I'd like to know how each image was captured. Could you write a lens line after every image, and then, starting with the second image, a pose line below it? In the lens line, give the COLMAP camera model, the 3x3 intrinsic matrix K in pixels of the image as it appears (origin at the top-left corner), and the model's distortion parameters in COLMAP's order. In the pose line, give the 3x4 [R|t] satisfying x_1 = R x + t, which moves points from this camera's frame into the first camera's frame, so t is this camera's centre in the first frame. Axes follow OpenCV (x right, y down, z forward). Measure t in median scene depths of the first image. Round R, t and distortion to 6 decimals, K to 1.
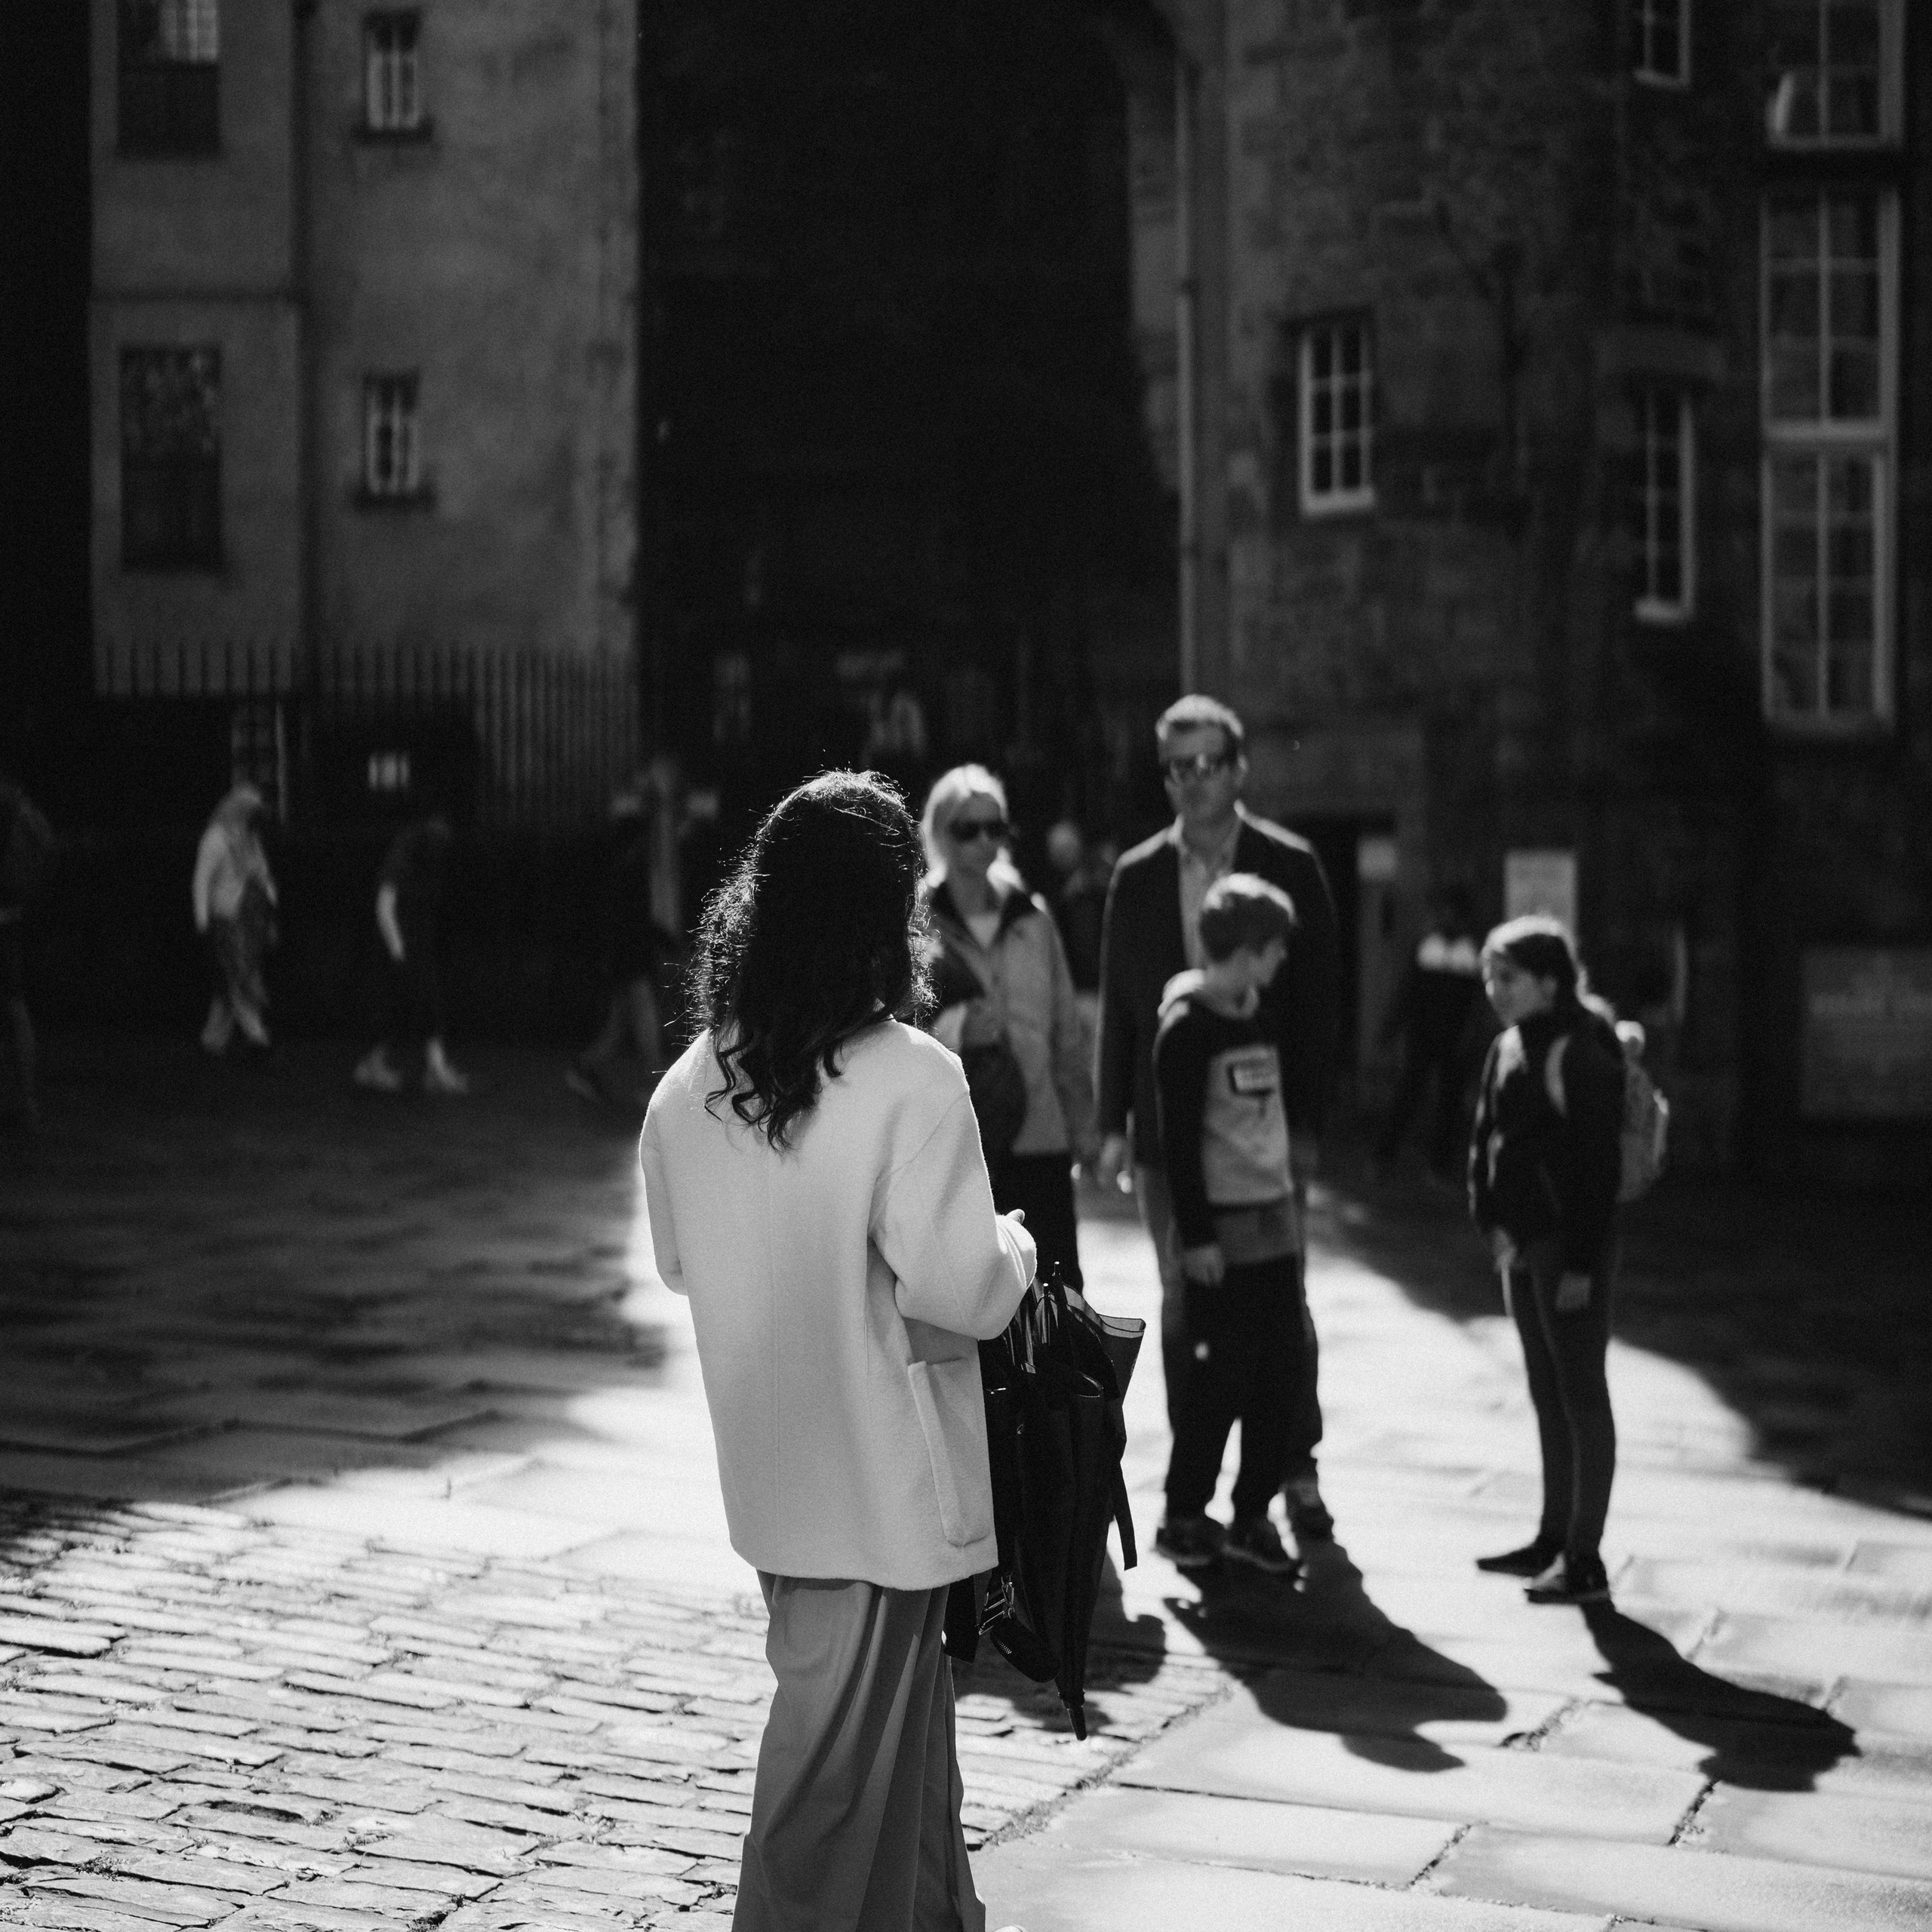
lens RADIAL K [[4103.6, 0, 900.3], [0, 4103.6, 969.0], [0, 0, 1]] dist [-0.107476, 0.802326]
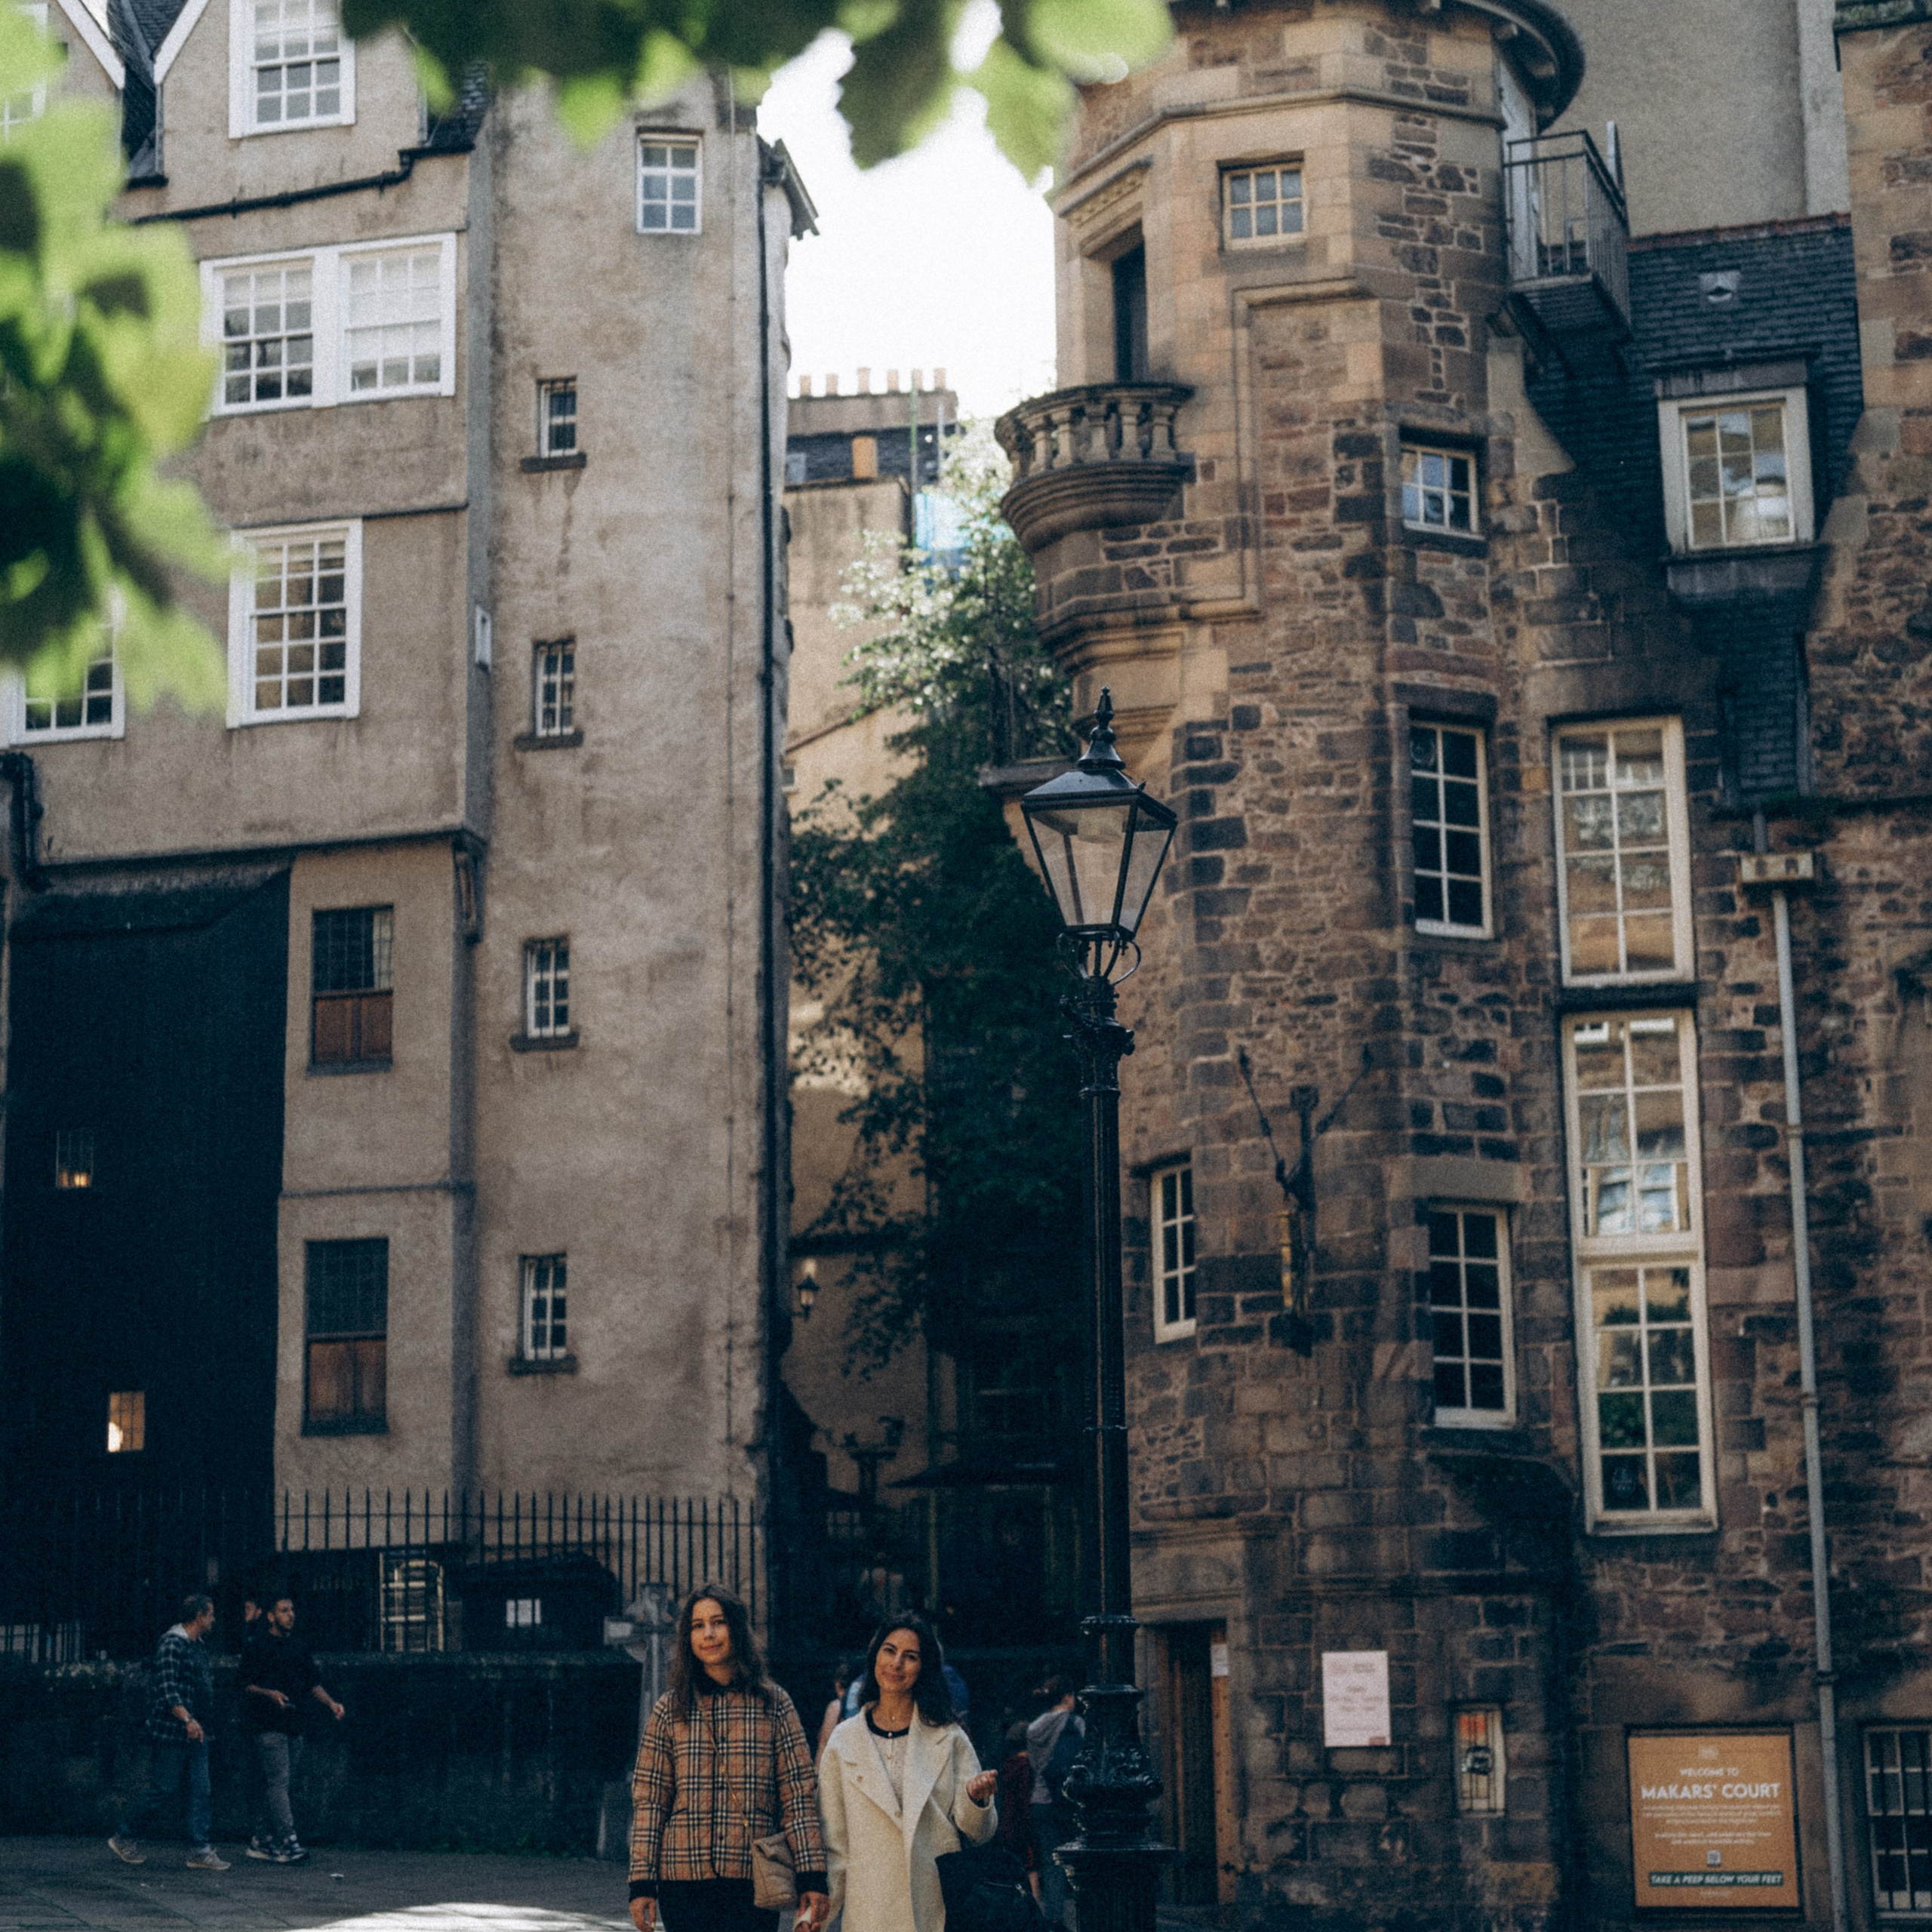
lens RADIAL K [[4103.6, 0, 900.3], [0, 4103.6, 969.0], [0, 0, 1]] dist [-0.107476, 0.802326]
pose [[0.971915, -0.060384, -0.227455, 0.288052], [0.009929, 0.976182, -0.216728, 0.027353], [0.235124, 0.208383, 0.949365, -0.067128]]
